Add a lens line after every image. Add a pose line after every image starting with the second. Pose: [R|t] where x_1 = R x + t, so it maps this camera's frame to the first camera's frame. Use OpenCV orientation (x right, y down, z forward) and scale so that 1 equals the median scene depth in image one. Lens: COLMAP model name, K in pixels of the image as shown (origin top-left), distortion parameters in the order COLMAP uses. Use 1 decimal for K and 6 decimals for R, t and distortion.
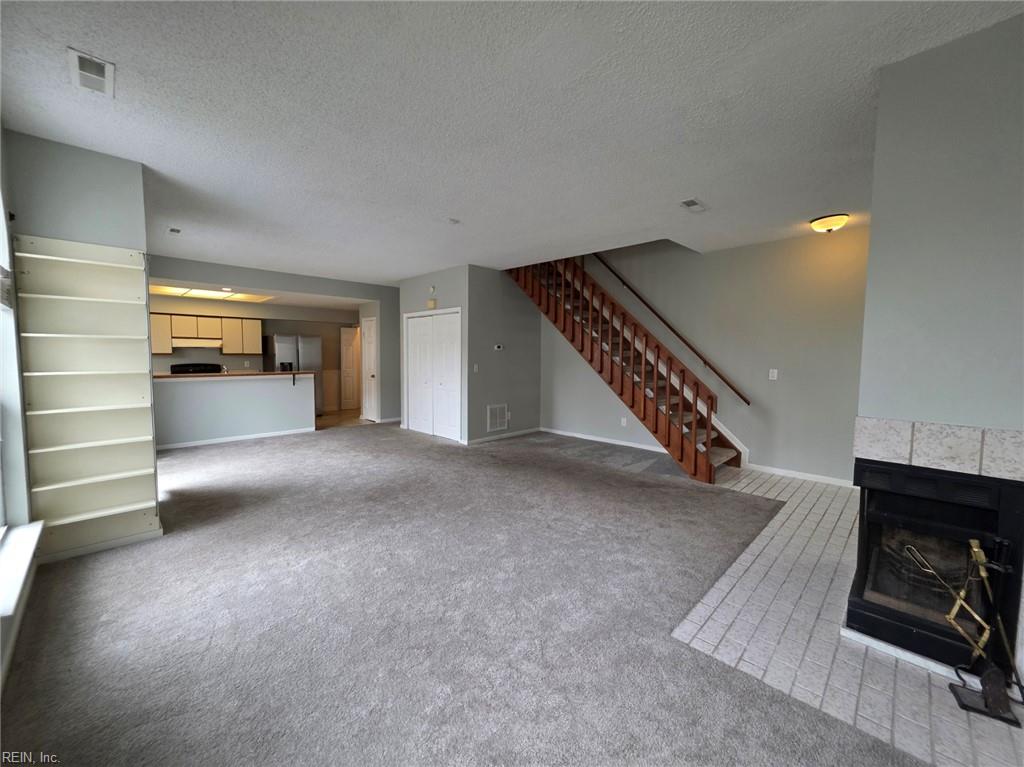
lens RADIAL K [[406.7, 0, 512.0], [0, 406.7, 383.5], [0, 0, 1]] dist [-0.000162, -0.000053]
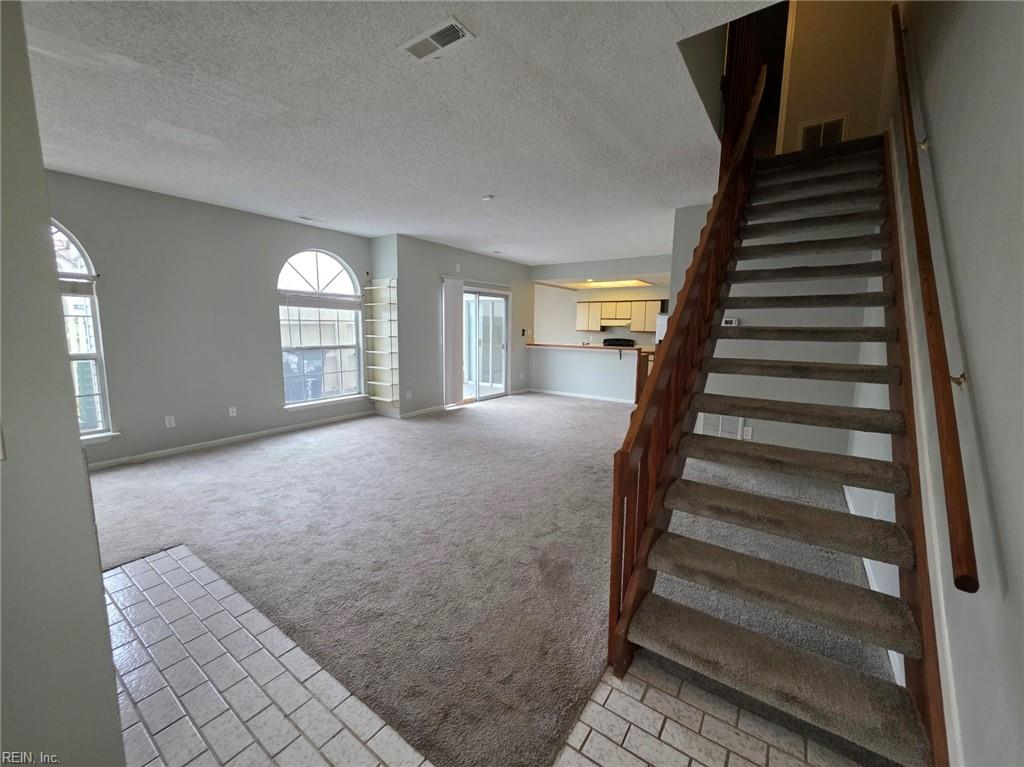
lens RADIAL K [[406.7, 0, 512.0], [0, 406.7, 383.5], [0, 0, 1]] dist [-0.000162, -0.000053]
pose [[0.159827, 0.129129, -0.978663, 0.842353], [-0.083982, 0.989592, 0.116856, -0.057253], [0.983566, 0.063514, 0.169008, 0.853276]]
